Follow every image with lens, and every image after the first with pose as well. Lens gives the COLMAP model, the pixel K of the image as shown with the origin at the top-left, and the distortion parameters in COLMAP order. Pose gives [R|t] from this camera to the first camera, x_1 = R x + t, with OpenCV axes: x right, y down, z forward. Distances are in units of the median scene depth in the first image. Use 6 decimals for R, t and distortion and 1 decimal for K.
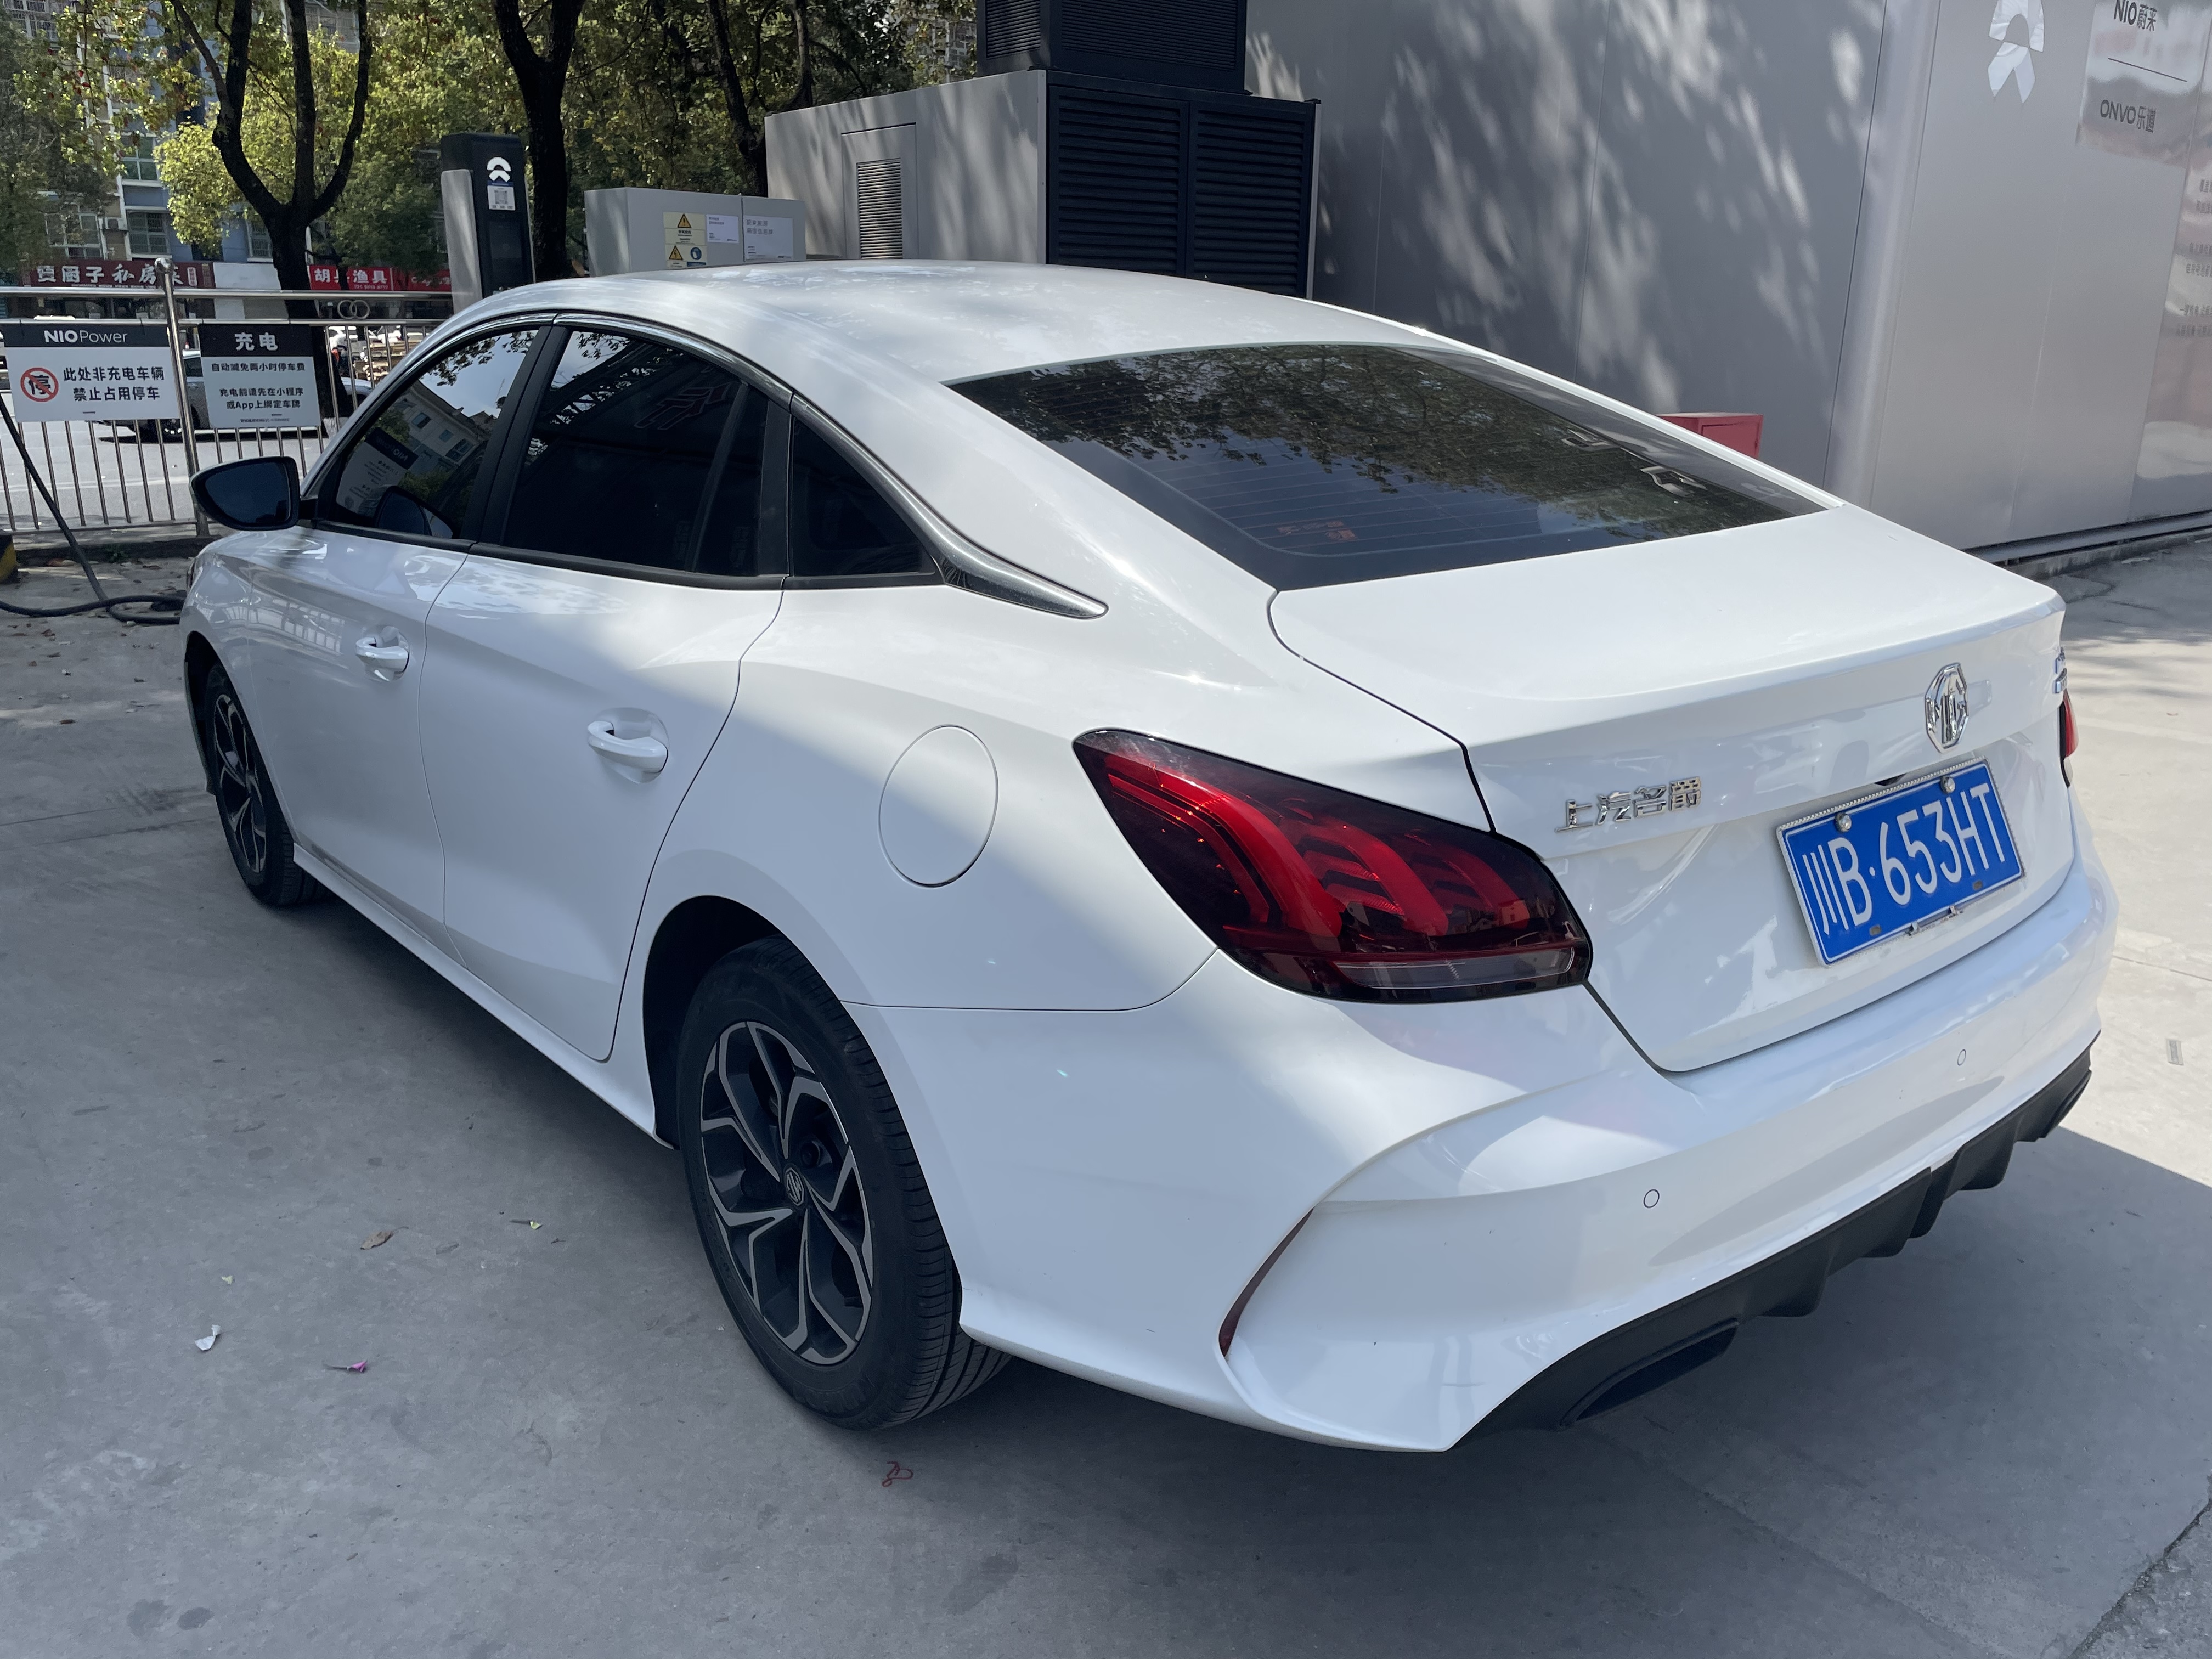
lens RADIAL K [[1680.4, 0, 1099.6], [0, 1680.4, 815.7], [0, 0, 1]] dist [0.078058, -0.107506]
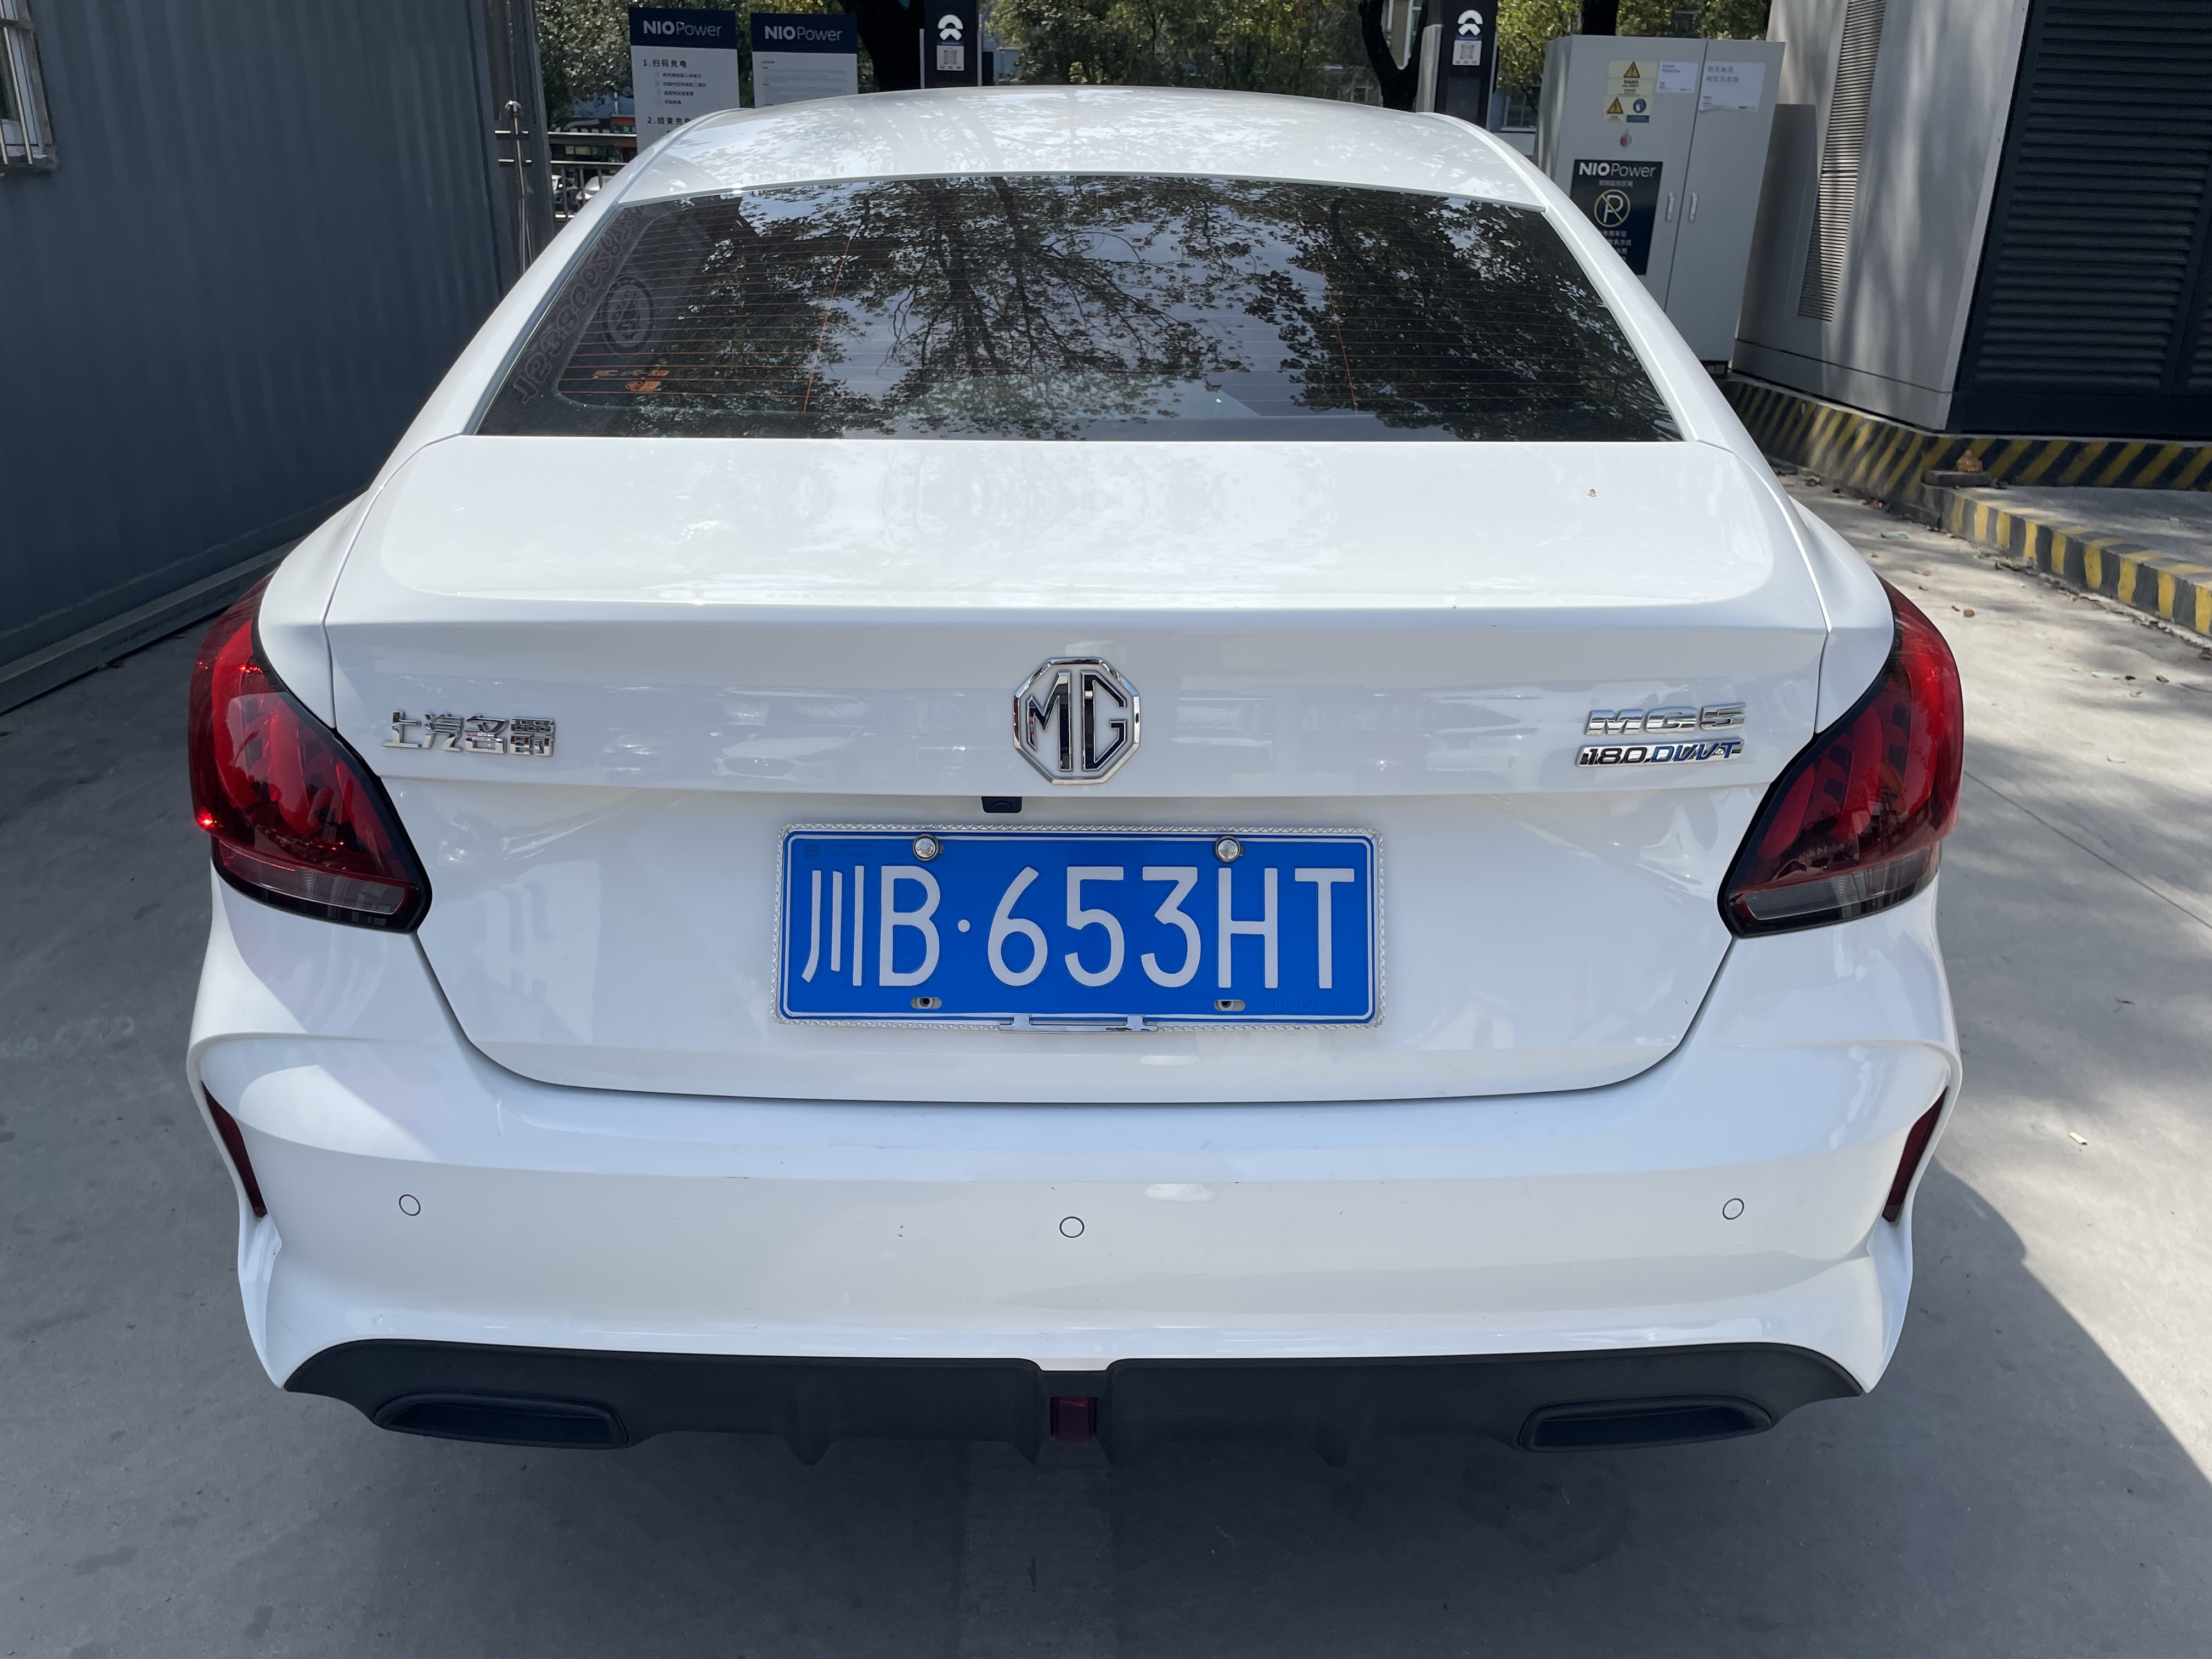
lens RADIAL K [[1680.4, 0, 1099.6], [0, 1680.4, 815.7], [0, 0, 1]] dist [0.078058, -0.107506]
pose [[0.776841, 0.231192, -0.585720, 0.844837], [-0.190076, 0.972868, 0.131907, -0.109342], [0.600324, 0.008860, 0.799708, 0.434362]]
